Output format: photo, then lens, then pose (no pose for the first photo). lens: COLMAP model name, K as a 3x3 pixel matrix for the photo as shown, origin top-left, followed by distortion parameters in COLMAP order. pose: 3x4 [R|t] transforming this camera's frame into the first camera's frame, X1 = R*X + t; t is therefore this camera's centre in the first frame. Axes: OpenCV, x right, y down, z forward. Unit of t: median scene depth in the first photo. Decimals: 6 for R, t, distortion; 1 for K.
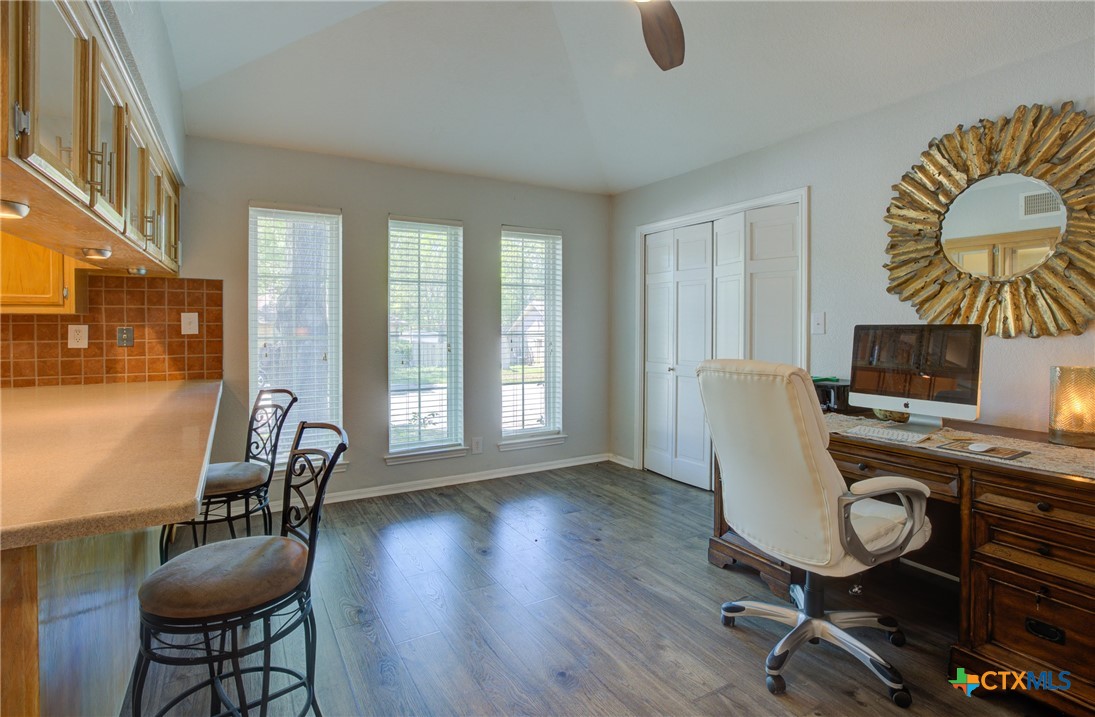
lens RADIAL K [[529.0, 0, 539.8], [0, 529.0, 328.4], [0, 0, 1]] dist [-0.013062, 0.002895]
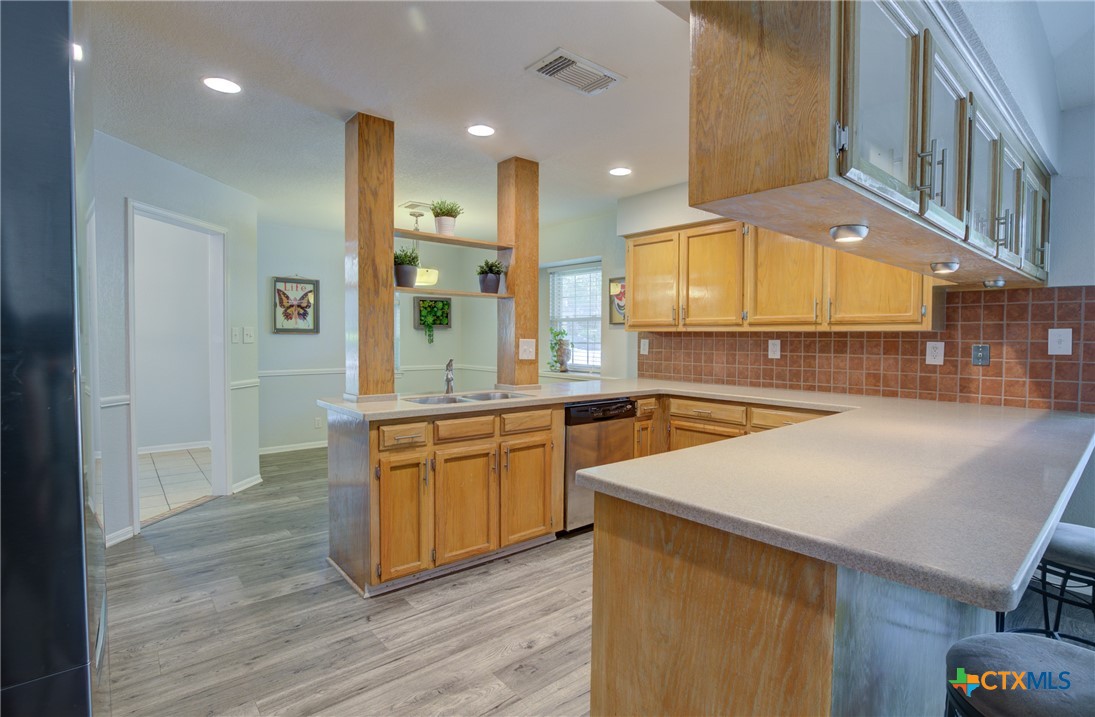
lens RADIAL K [[529.0, 0, 574.4], [0, 529.0, 347.8], [0, 0, 1]] dist [-0.013062, 0.002895]
pose [[0.215318, 0.023050, -0.976272, -0.035435], [-0.019684, 0.999621, 0.019260, -0.000891], [0.976346, 0.015070, 0.215690, 0.099557]]
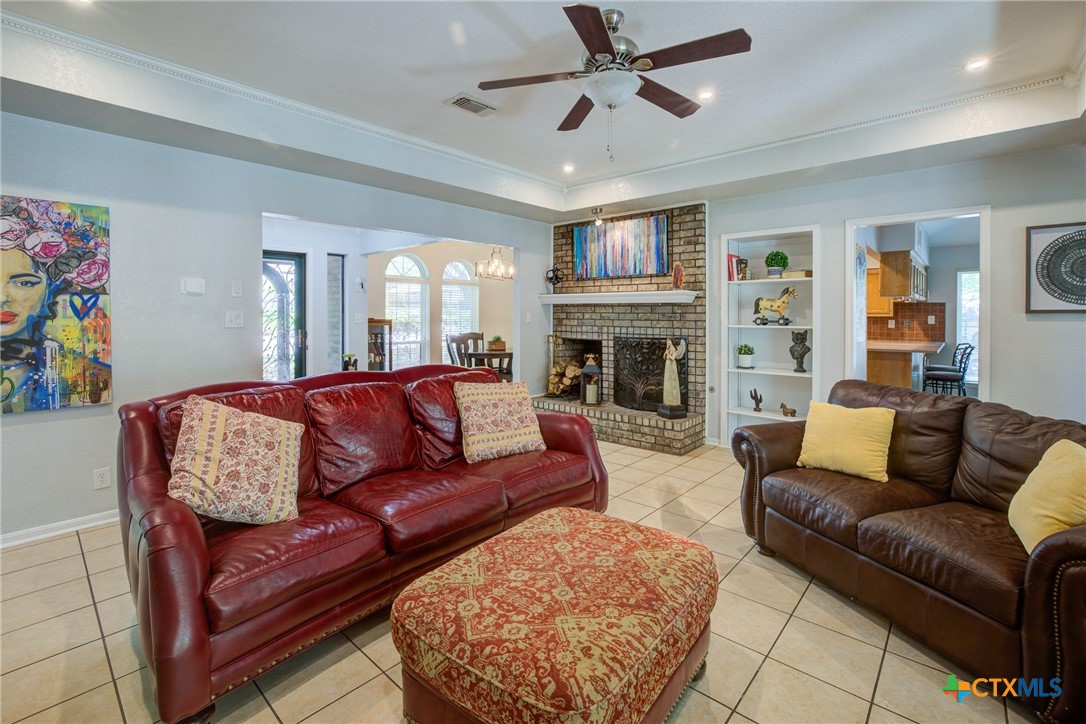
lens RADIAL K [[493.7, 0, 530.8], [0, 493.7, 316.1], [0, 0, 1]] dist [-0.030085, 0.007048]
pose [[0.306242, 0.004162, -0.951944, 1.160360], [-0.012265, 0.999925, 0.000426, -0.005870], [0.951875, 0.011545, 0.306270, -1.857747]]
